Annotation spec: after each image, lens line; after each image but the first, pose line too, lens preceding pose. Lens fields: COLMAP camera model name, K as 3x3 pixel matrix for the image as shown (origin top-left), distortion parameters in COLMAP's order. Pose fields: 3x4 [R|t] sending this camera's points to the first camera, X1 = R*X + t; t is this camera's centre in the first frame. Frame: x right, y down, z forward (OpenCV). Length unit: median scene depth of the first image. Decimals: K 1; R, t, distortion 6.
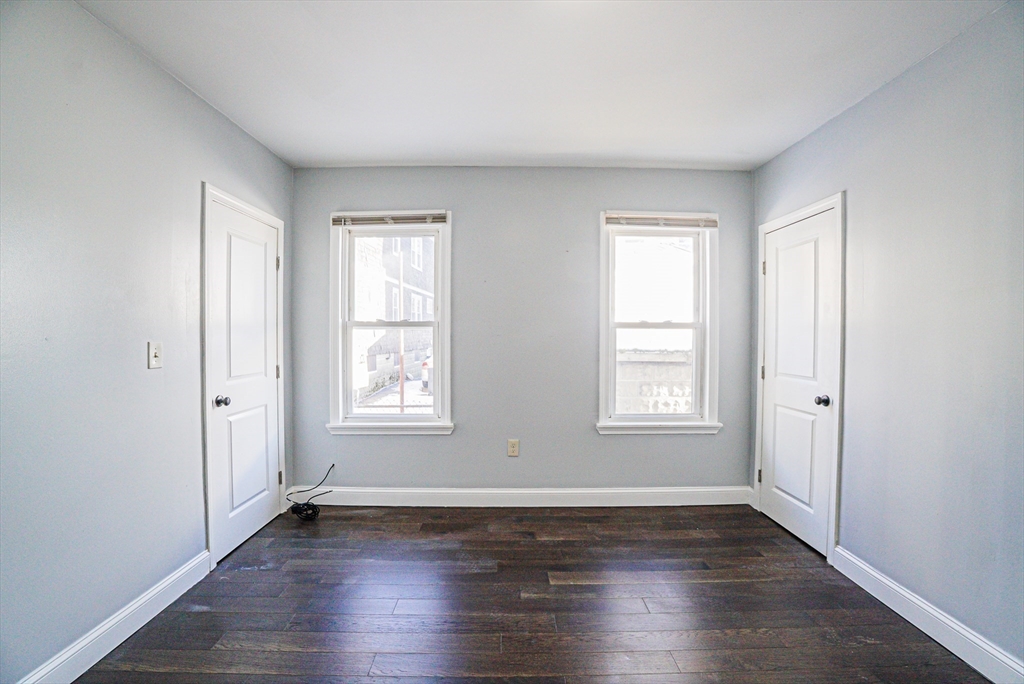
lens RADIAL K [[447.3, 0, 531.4], [0, 447.3, 340.7], [0, 0, 1]] dist [-0.066311, 0.012482]
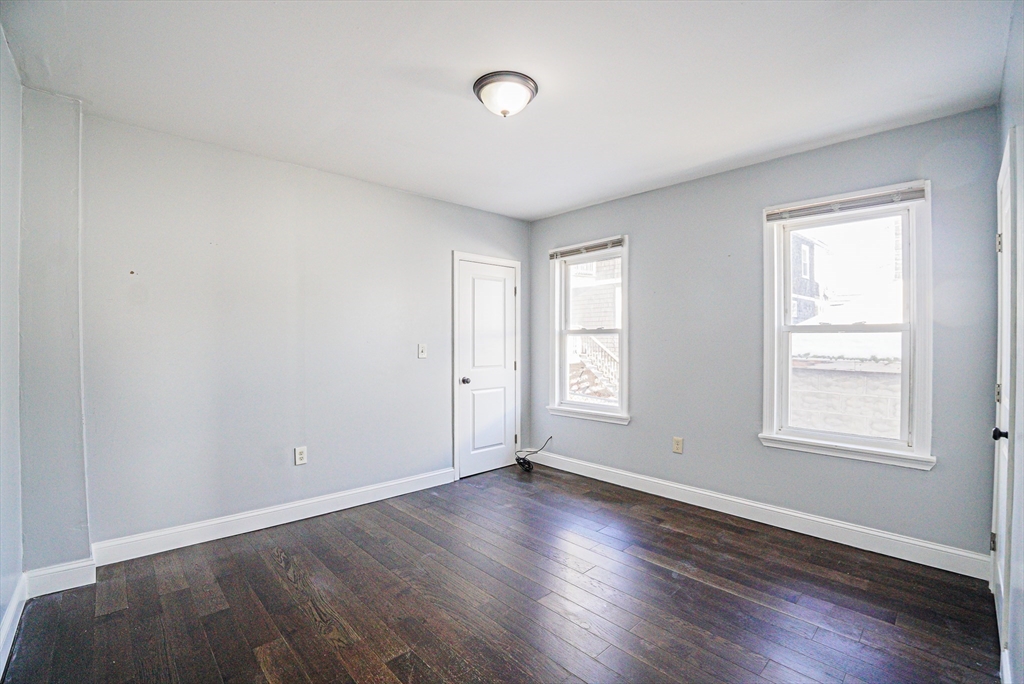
lens RADIAL K [[447.3, 0, 513.3], [0, 447.3, 342.3], [0, 0, 1]] dist [-0.066311, 0.012482]
pose [[0.675952, 0.001030, -0.736945, 0.484193], [-0.007856, 0.999952, -0.005808, 0.001835], [0.736904, 0.009716, 0.675928, -0.013327]]
